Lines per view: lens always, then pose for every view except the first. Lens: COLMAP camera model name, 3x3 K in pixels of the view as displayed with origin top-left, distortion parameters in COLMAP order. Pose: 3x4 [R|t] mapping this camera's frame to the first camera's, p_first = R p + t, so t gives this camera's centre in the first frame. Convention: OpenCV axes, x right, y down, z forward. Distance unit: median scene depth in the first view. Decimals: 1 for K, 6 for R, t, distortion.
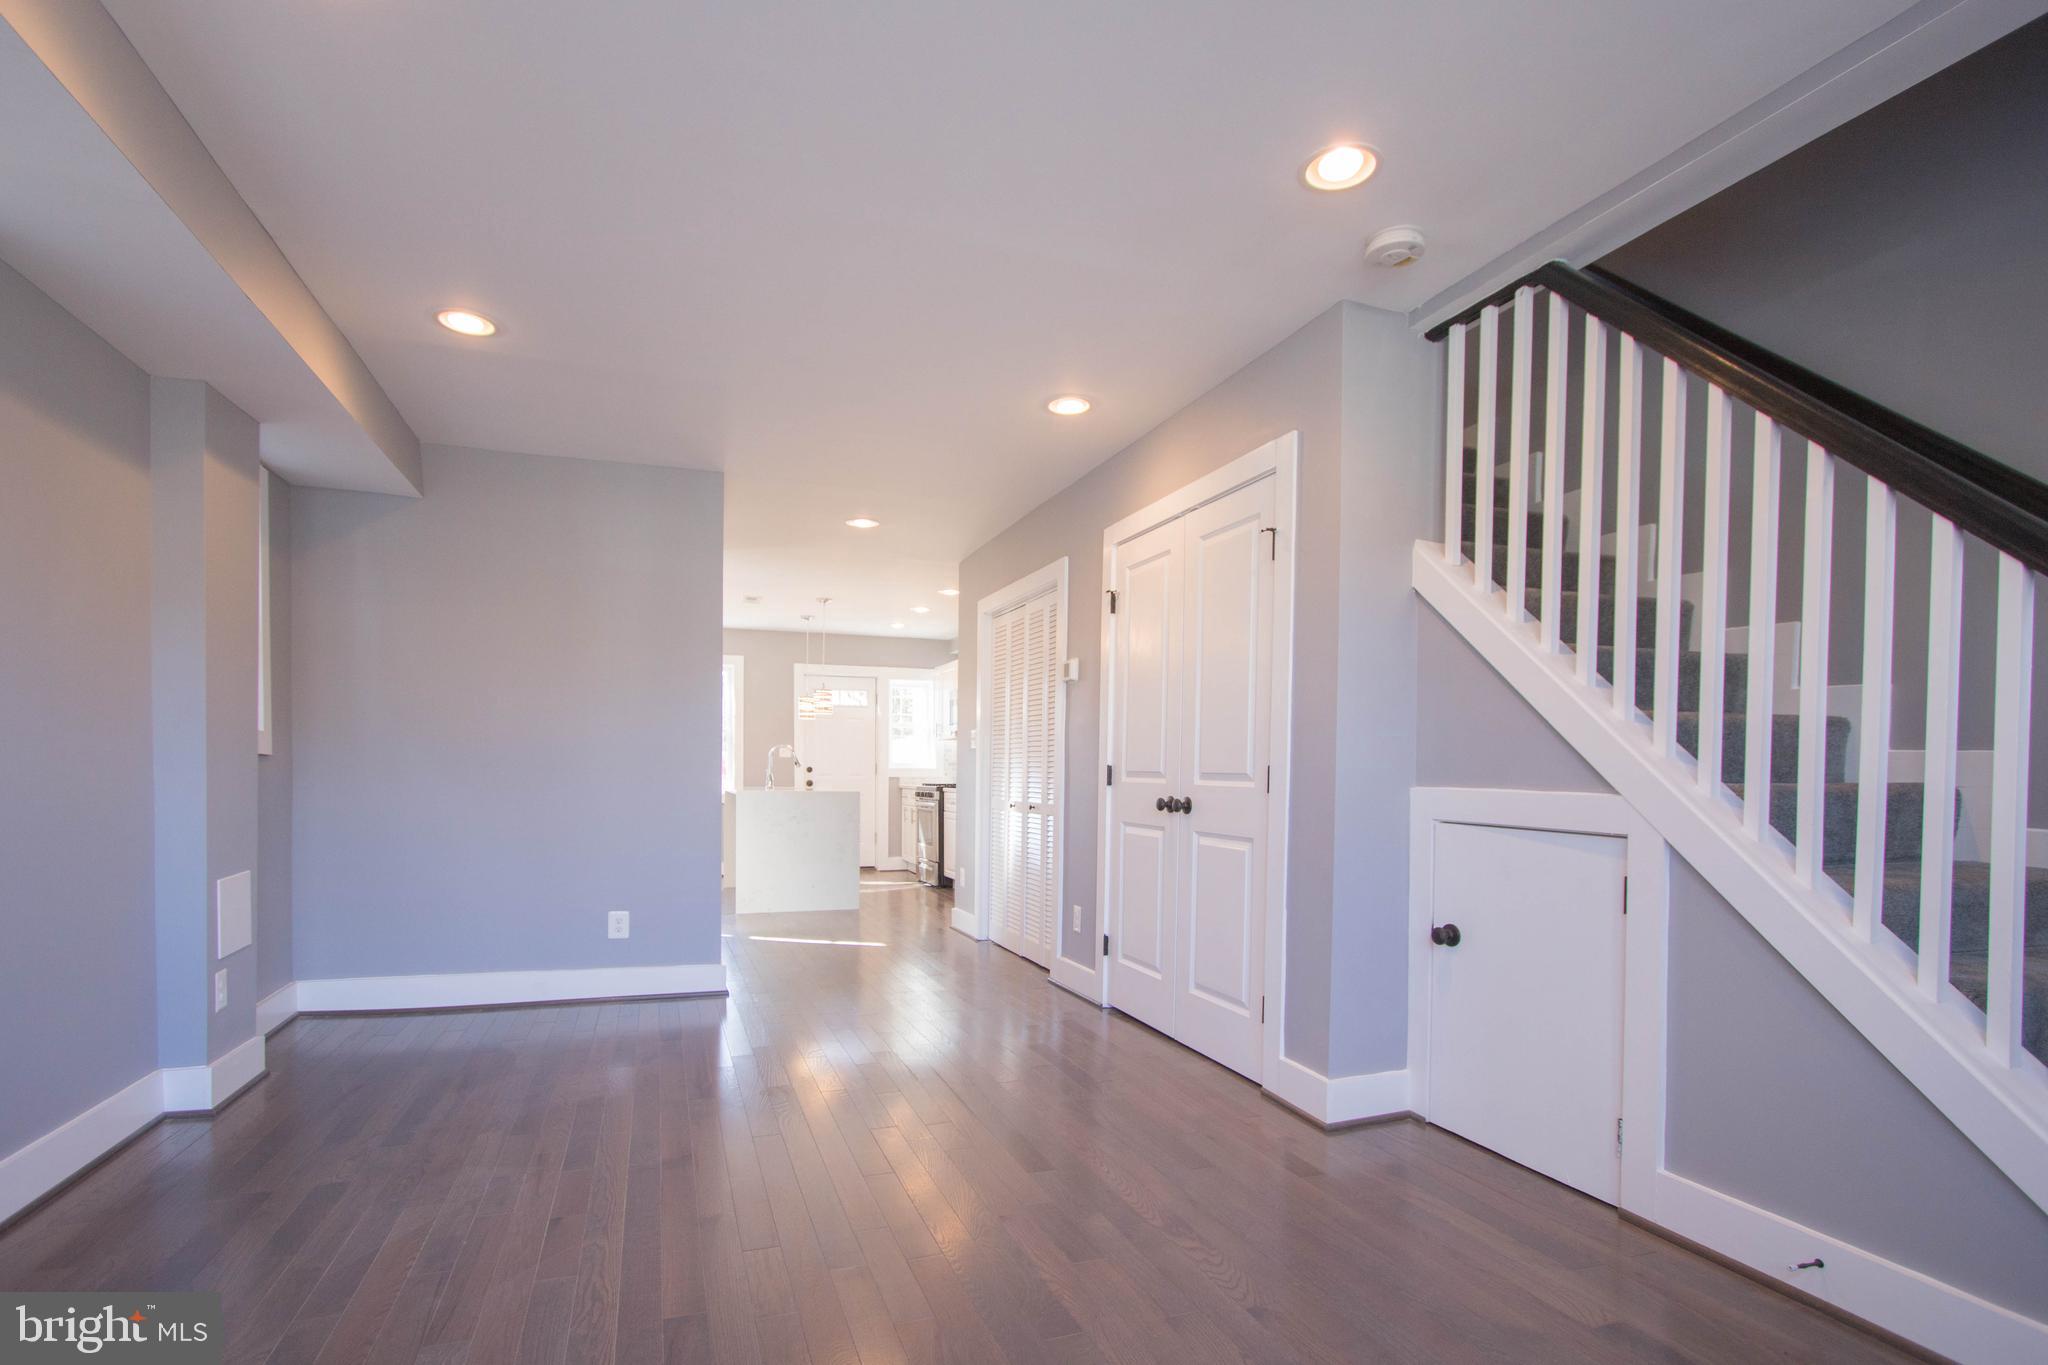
lens RADIAL K [[1008.8, 0, 1023.0], [0, 1008.8, 800.8], [0, 0, 1]] dist [0.012871, -0.002916]
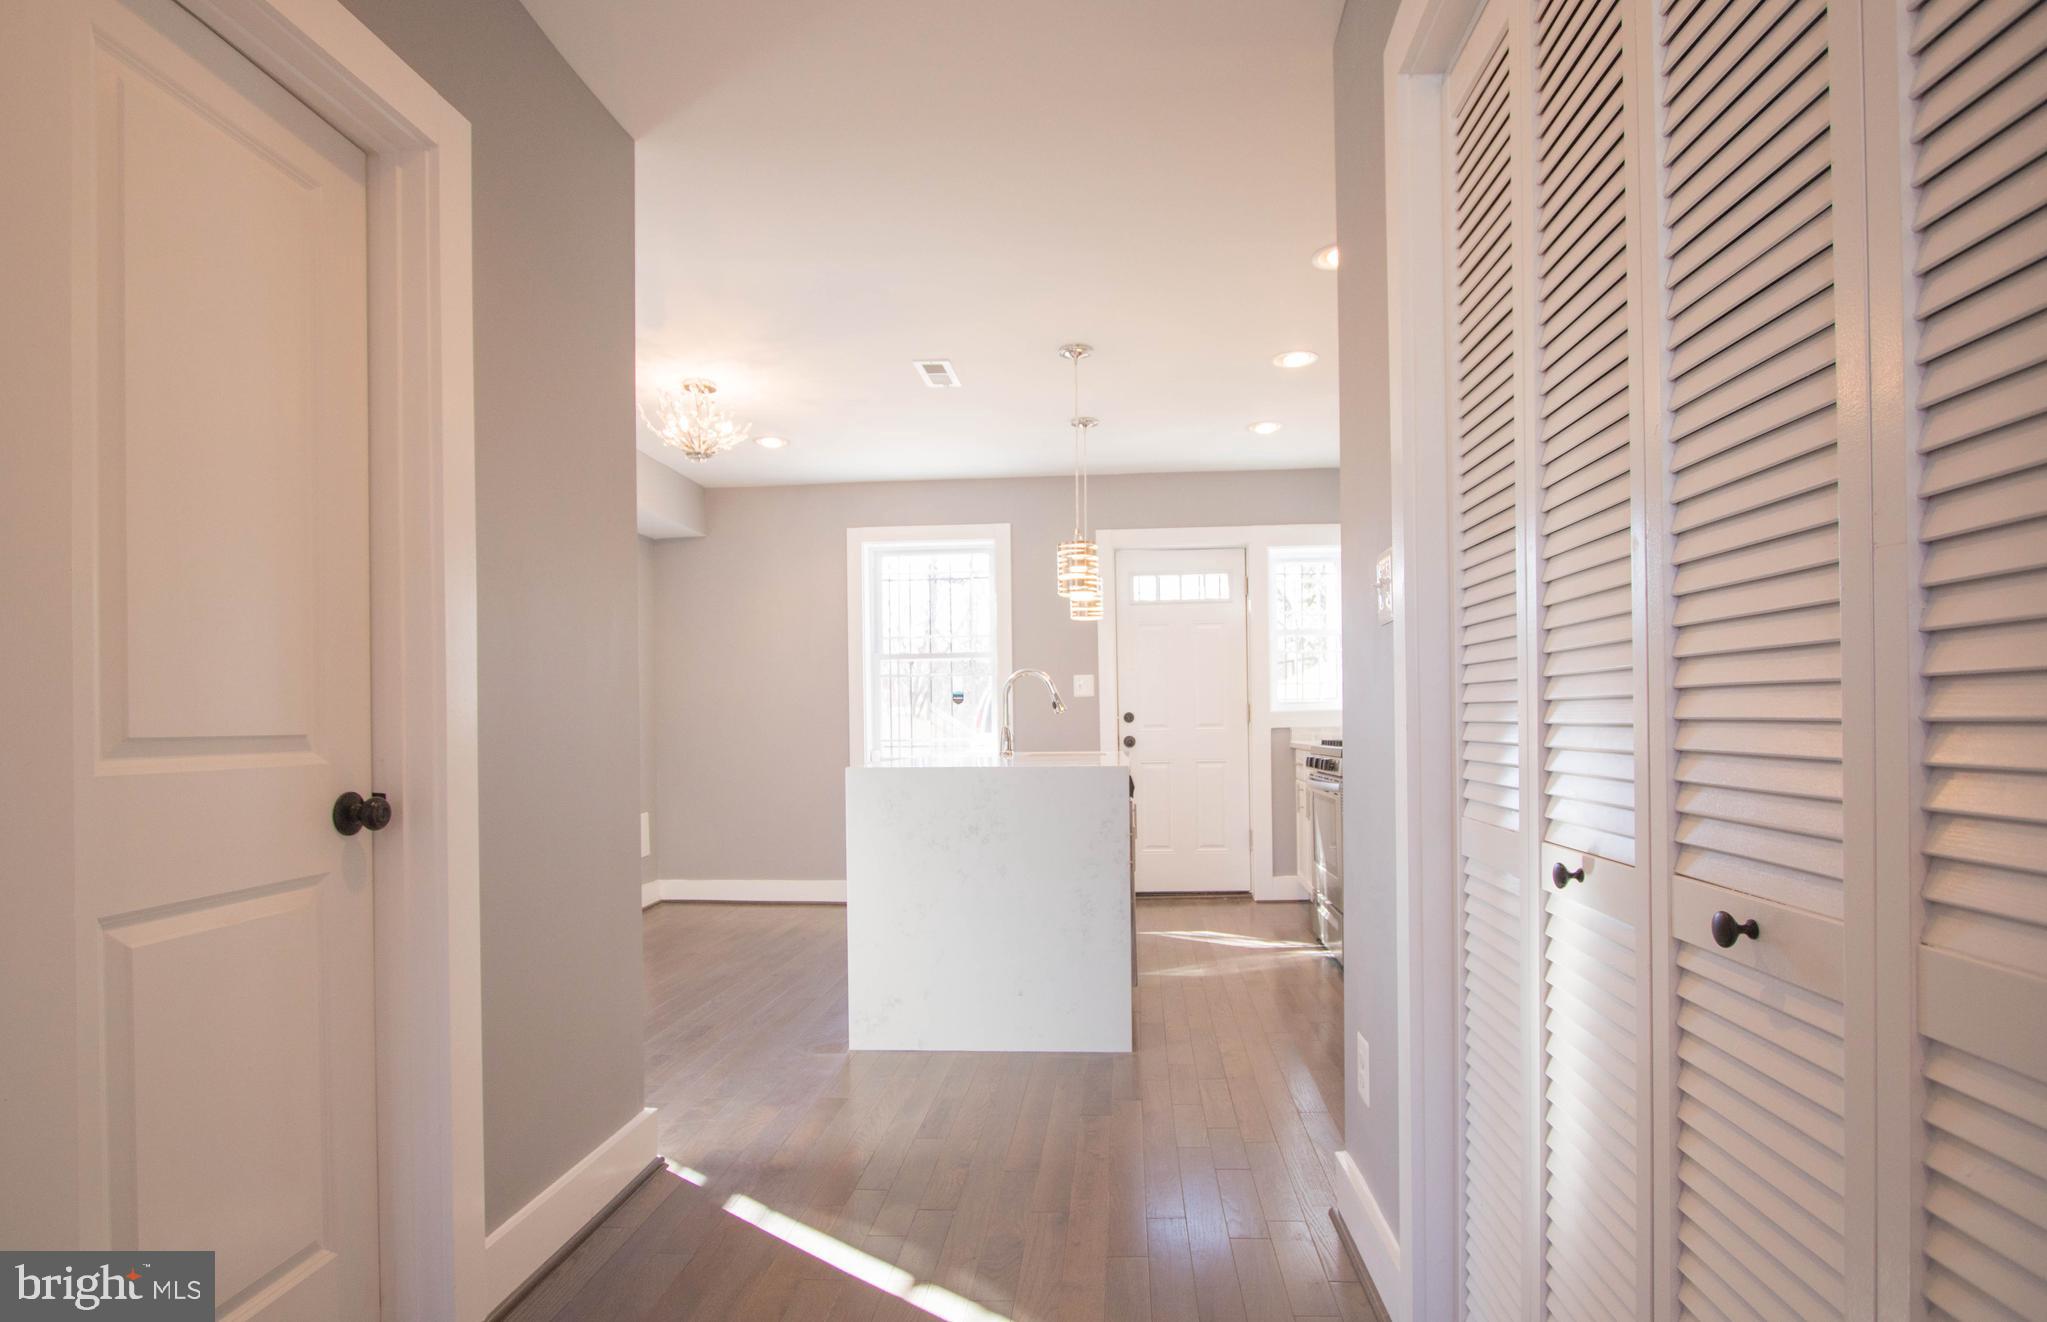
lens RADIAL K [[1066.7, 0, 1057.3], [0, 1066.7, 709.5], [0, 0, 1]] dist [-0.029399, -0.000035]
pose [[0.917702, -0.024529, -0.396511, -0.030262], [0.009157, 0.999133, -0.040617, -0.030136], [0.397163, 0.033643, 0.917131, 1.170505]]
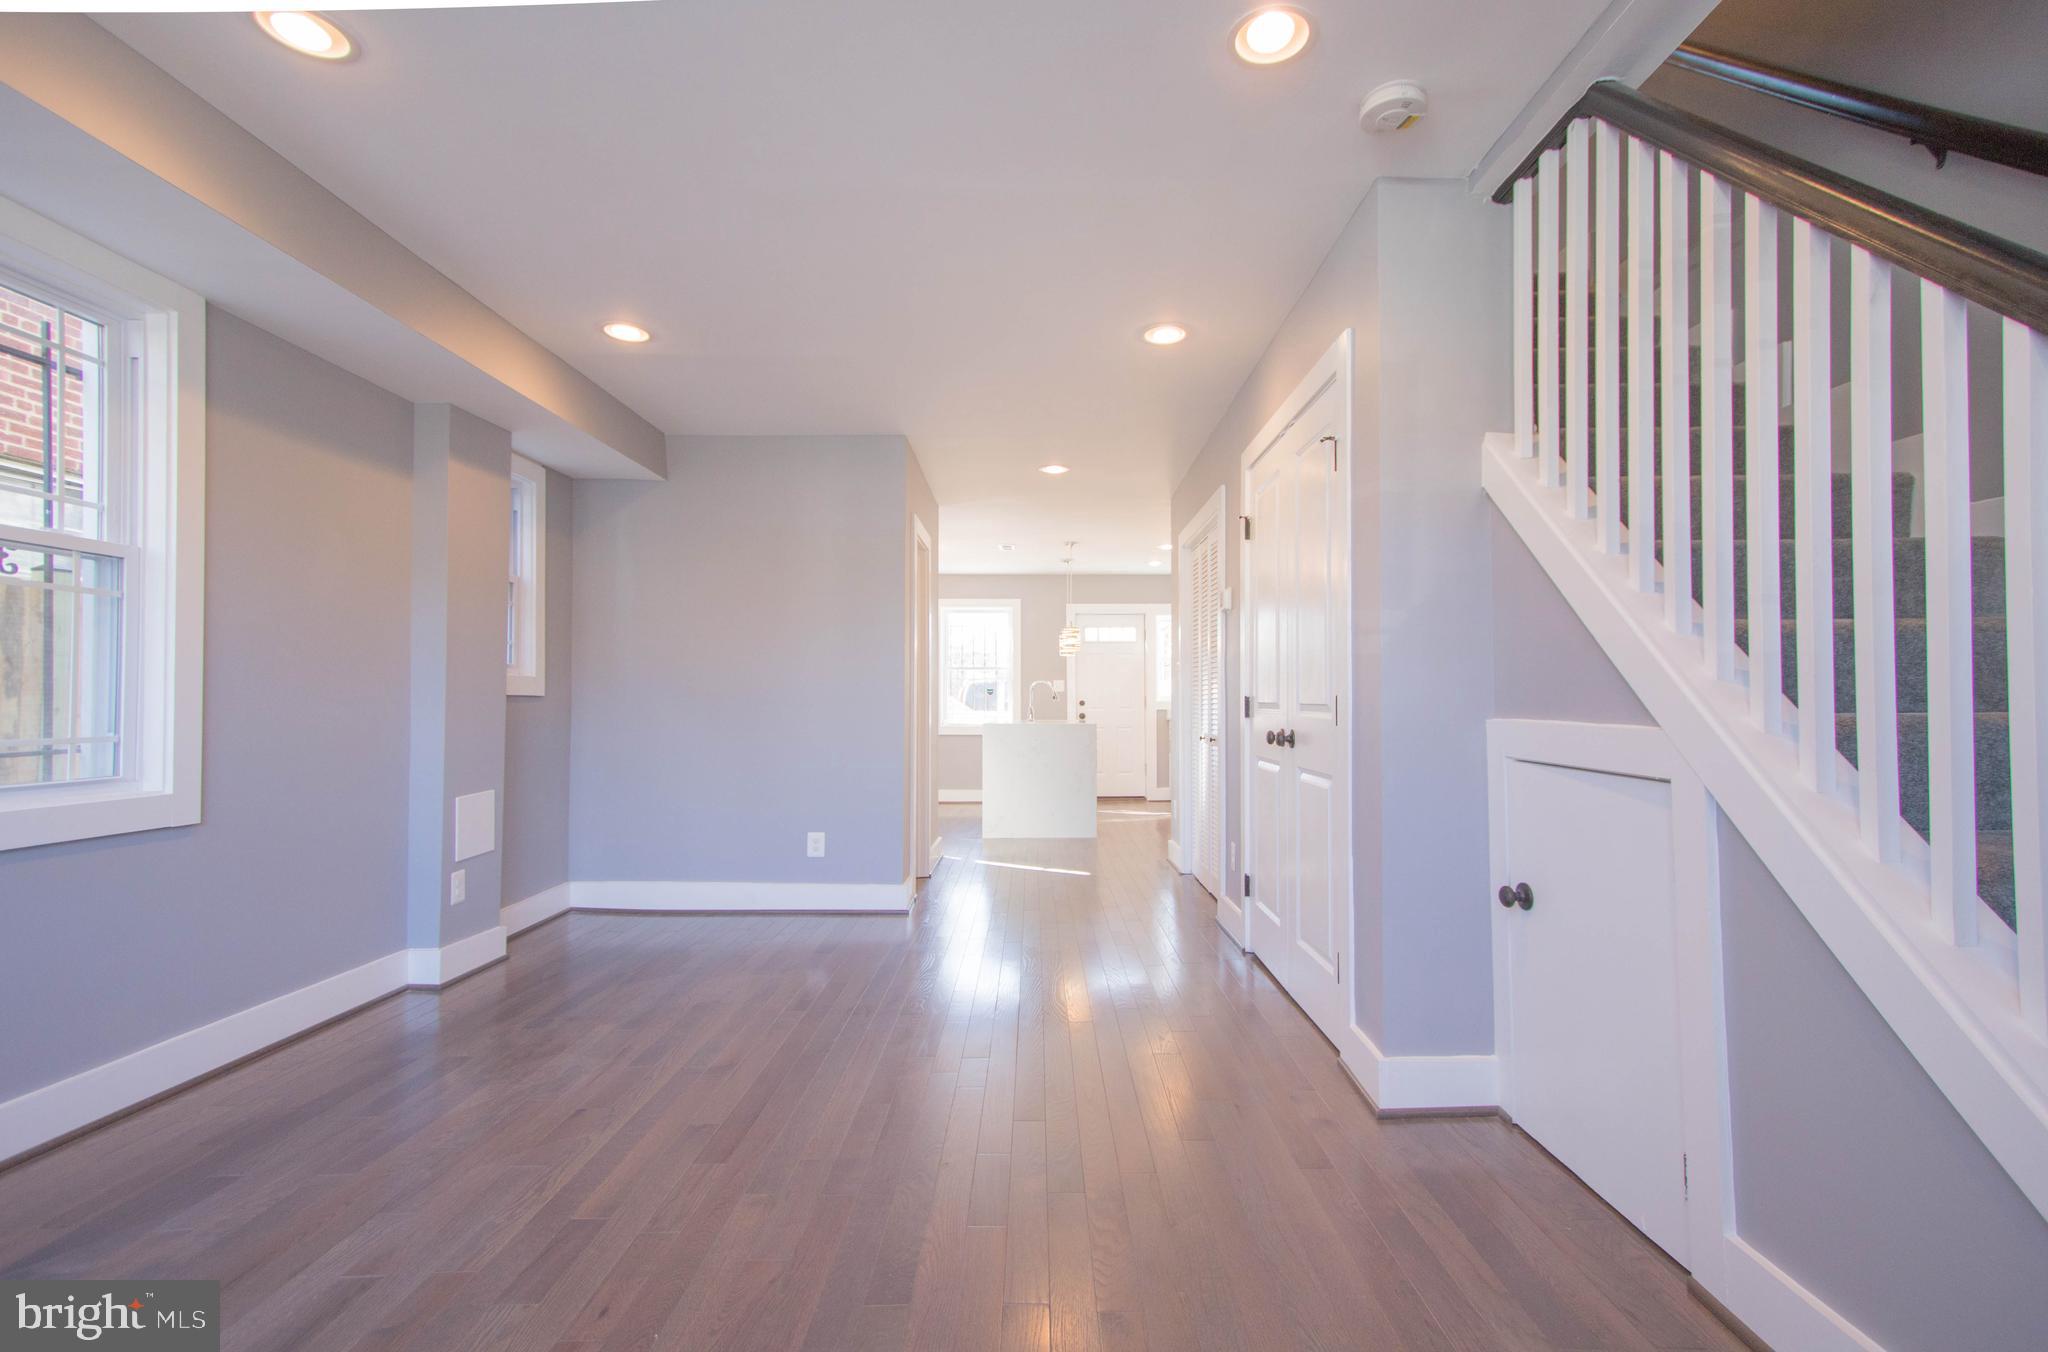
lens RADIAL K [[965.2, 0, 1052.2], [0, 965.2, 688.0], [0, 0, 1]] dist [0.015492, 0.003792]
pose [[0.945744, -0.015183, -0.324557, 0.236963], [0.000487, 0.998973, -0.045315, -0.002001], [0.324912, 0.042698, 0.944780, 0.083390]]
